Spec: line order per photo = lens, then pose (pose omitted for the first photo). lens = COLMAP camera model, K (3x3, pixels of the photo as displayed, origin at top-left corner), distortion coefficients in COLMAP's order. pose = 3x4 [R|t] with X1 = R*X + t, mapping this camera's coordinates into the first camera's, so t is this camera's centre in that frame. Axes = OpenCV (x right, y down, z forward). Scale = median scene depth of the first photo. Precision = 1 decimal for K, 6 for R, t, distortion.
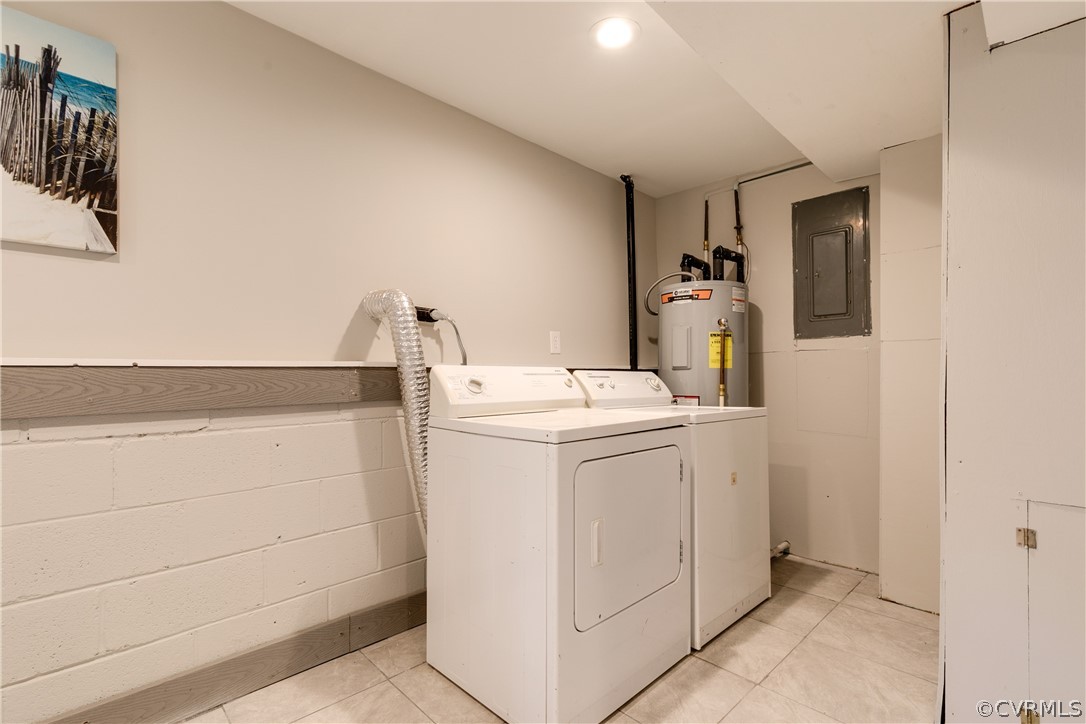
lens RADIAL K [[497.8, 0, 542.9], [0, 497.8, 367.2], [0, 0, 1]] dist [0.004880, -0.000769]
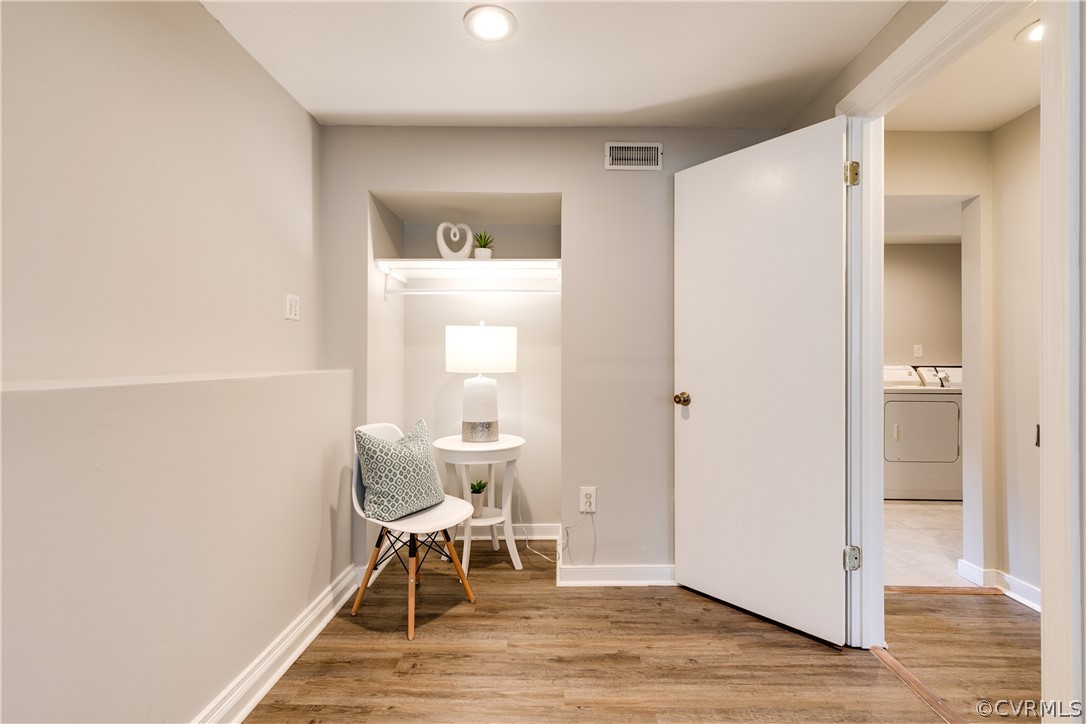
lens RADIAL K [[497.8, 0, 544.0], [0, 497.8, 363.8], [0, 0, 1]] dist [0.004880, -0.000769]
pose [[0.694042, -0.002962, -0.719928, 0.476749], [0.005043, 0.999987, 0.000747, -0.016856], [0.719917, -0.004149, 0.694048, -1.476304]]
